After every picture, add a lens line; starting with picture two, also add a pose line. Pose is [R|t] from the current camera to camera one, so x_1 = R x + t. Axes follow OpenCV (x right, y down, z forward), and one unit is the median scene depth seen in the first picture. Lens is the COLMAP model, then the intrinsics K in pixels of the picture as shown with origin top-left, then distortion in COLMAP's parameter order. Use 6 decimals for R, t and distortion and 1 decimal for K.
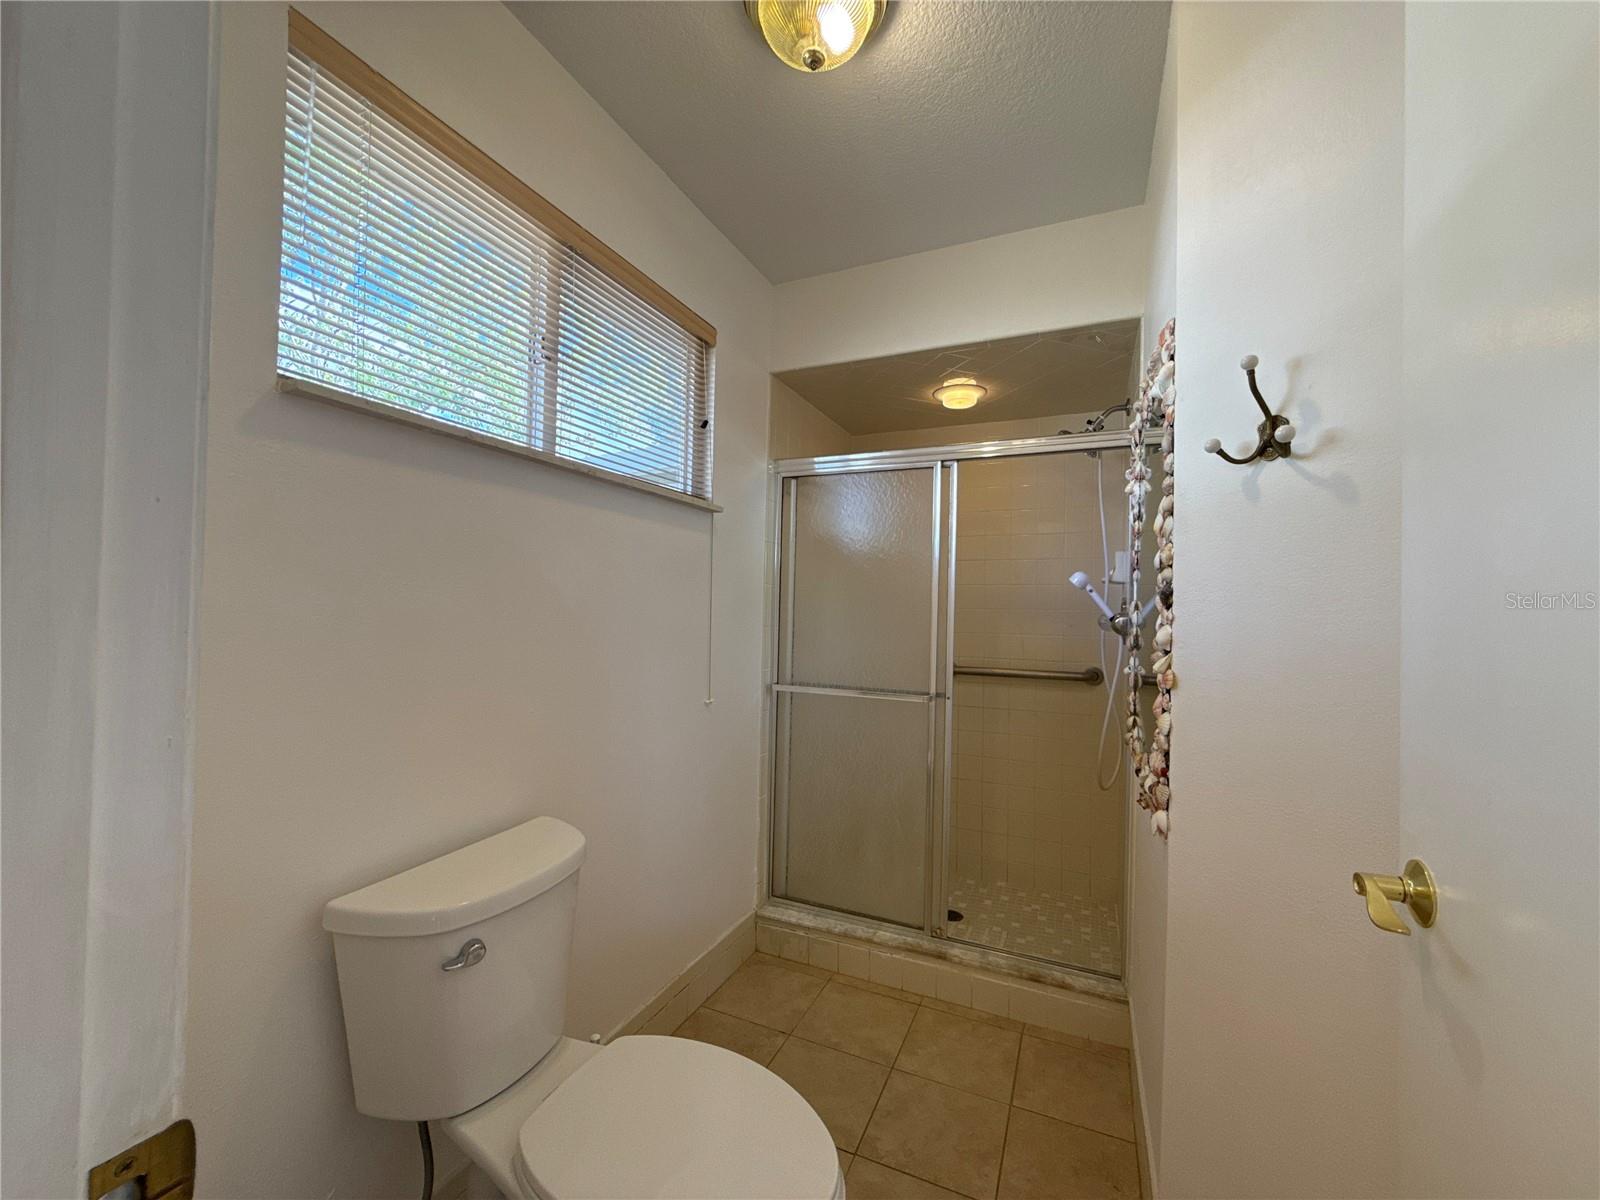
lens RADIAL K [[639.2, 0, 799.6], [0, 639.2, 599.9], [0, 0, 1]] dist [0.001407, -0.000893]
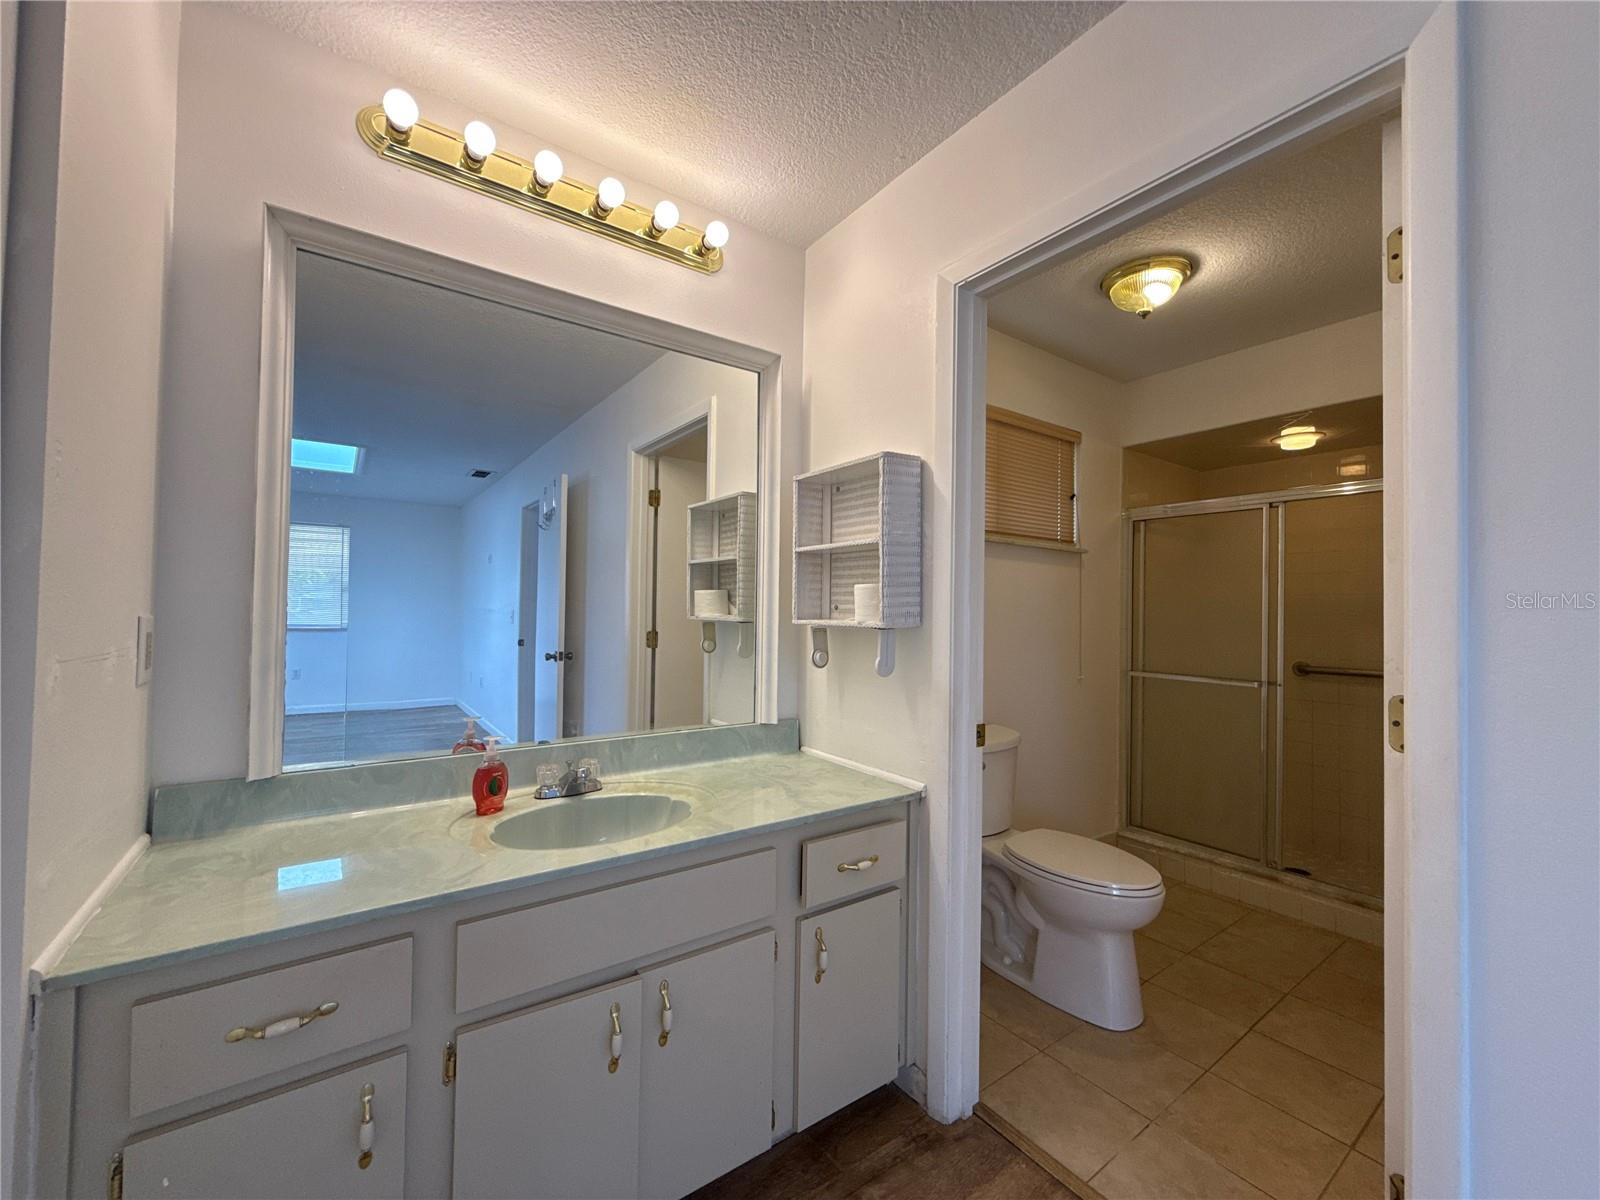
lens RADIAL K [[639.2, 0, 798.5], [0, 639.2, 598.0], [0, 0, 1]] dist [0.001407, -0.000893]
pose [[0.865121, -0.015401, -0.501327, 0.039208], [0.008213, 0.999829, -0.016542, -0.009730], [0.501497, 0.010193, 0.865099, -0.587009]]
